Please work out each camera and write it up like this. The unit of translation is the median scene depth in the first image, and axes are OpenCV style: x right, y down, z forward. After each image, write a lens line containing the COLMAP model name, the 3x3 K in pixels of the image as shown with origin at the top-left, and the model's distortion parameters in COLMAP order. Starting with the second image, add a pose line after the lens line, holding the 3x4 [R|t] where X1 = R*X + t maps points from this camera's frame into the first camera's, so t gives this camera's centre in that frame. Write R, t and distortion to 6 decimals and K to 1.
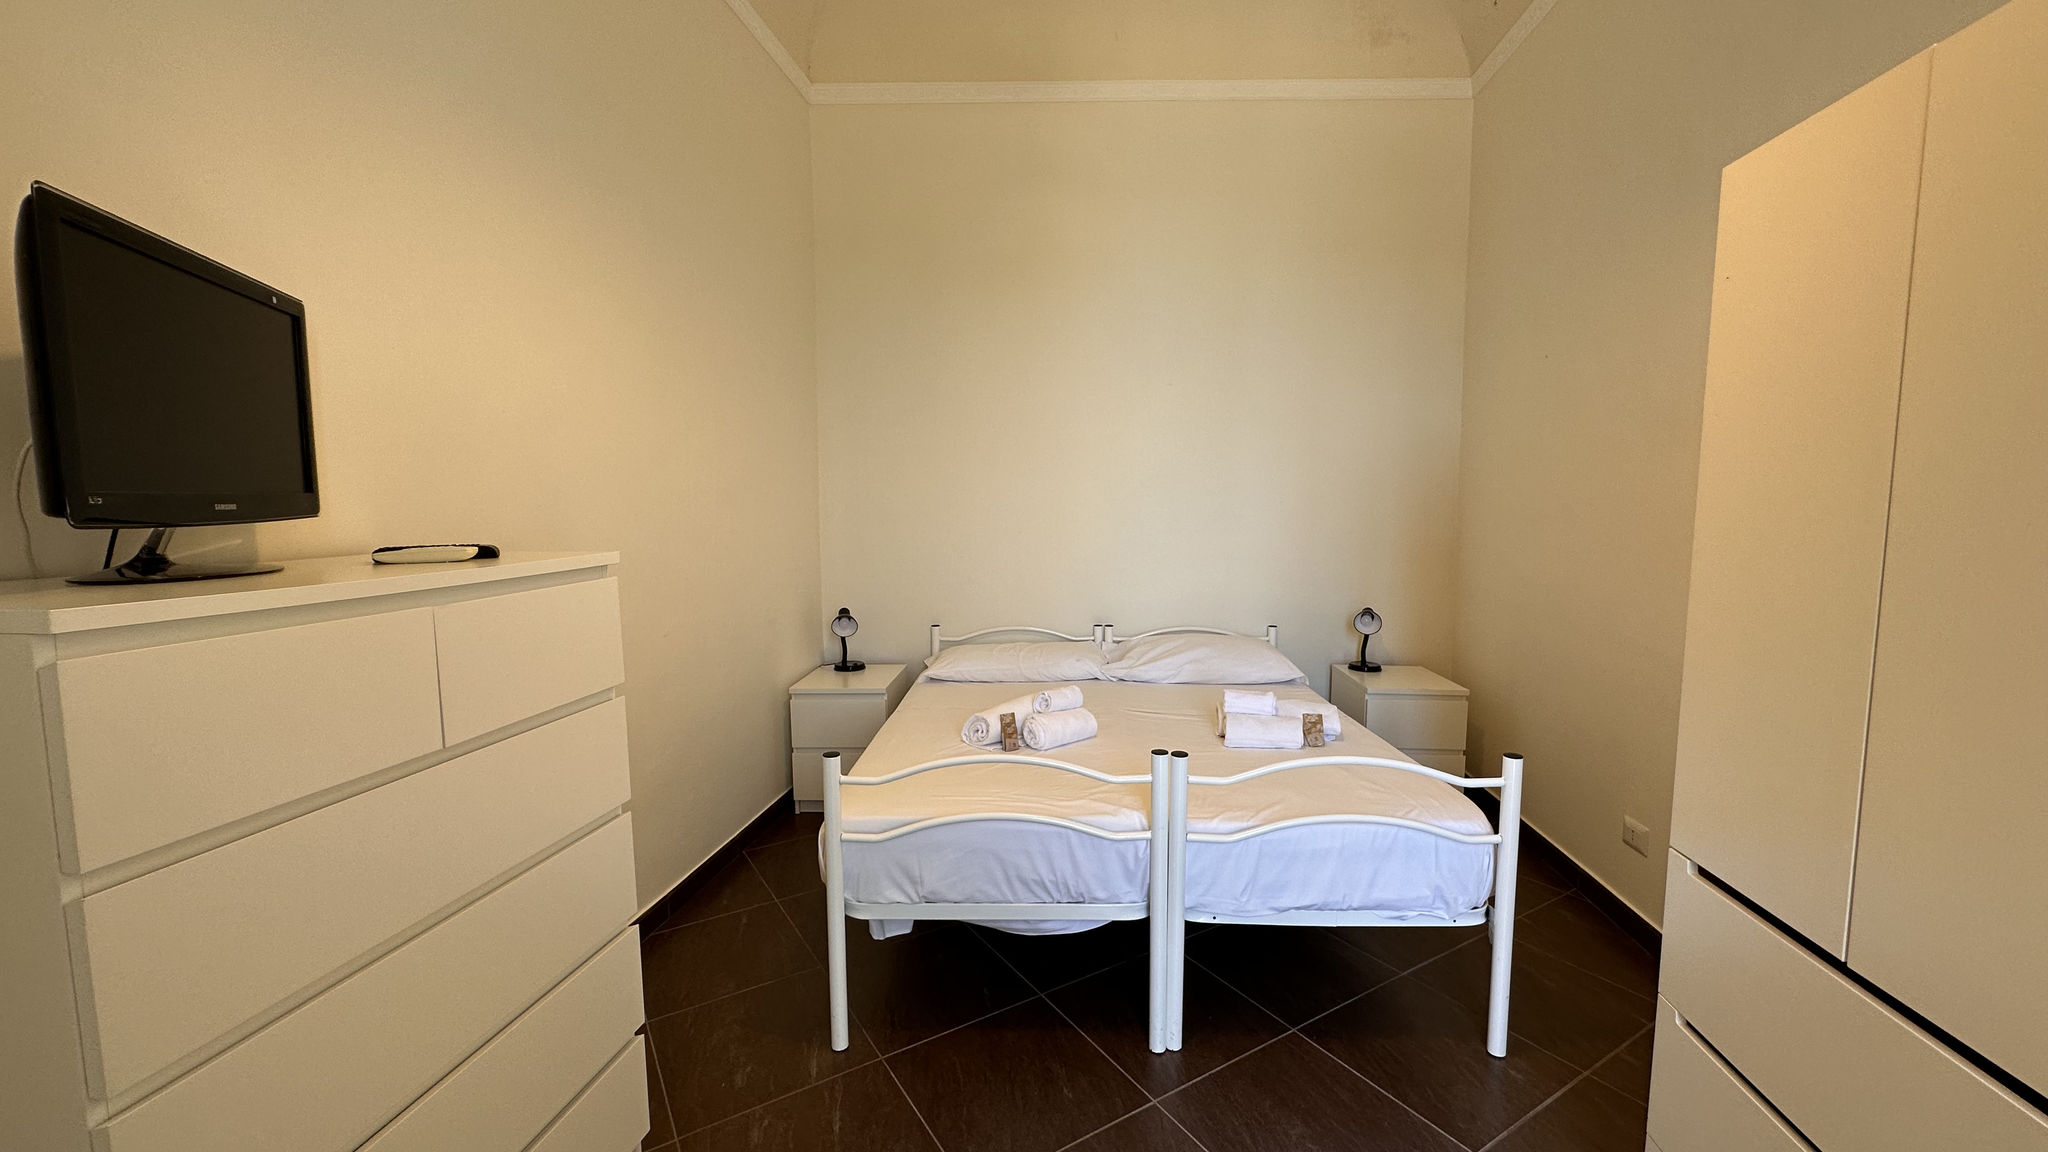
lens RADIAL K [[817.6, 0, 1024.0], [0, 817.6, 576.0], [0, 0, 1]] dist [0.000458, 0.000454]
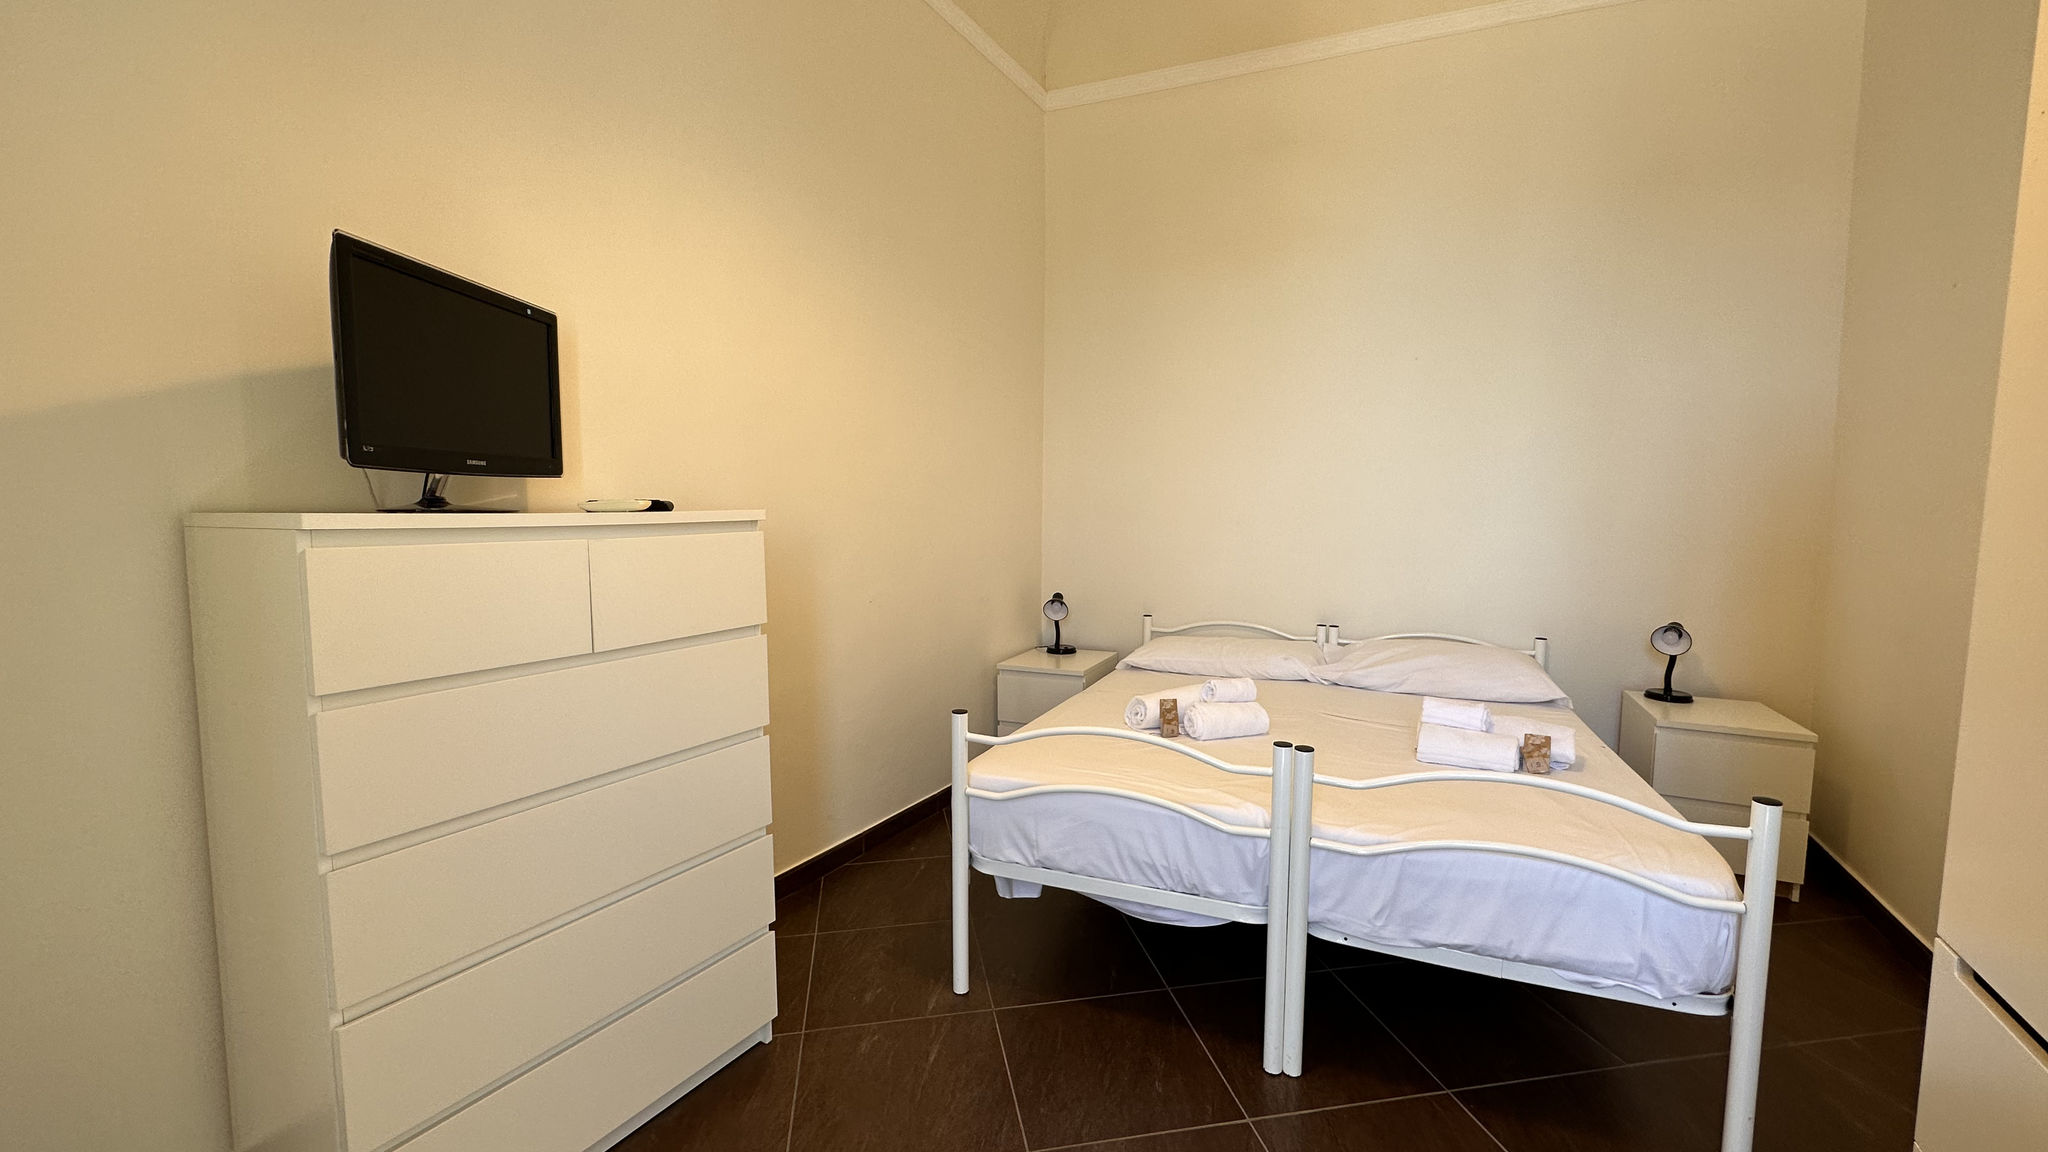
lens RADIAL K [[817.6, 0, 1024.0], [0, 817.6, 576.0], [0, 0, 1]] dist [0.000458, 0.000454]
pose [[0.931132, 0.038551, -0.362640, 0.215232], [-0.041732, 0.999128, -0.000940, 0.038977], [0.362288, 0.016009, 0.931929, 0.037509]]
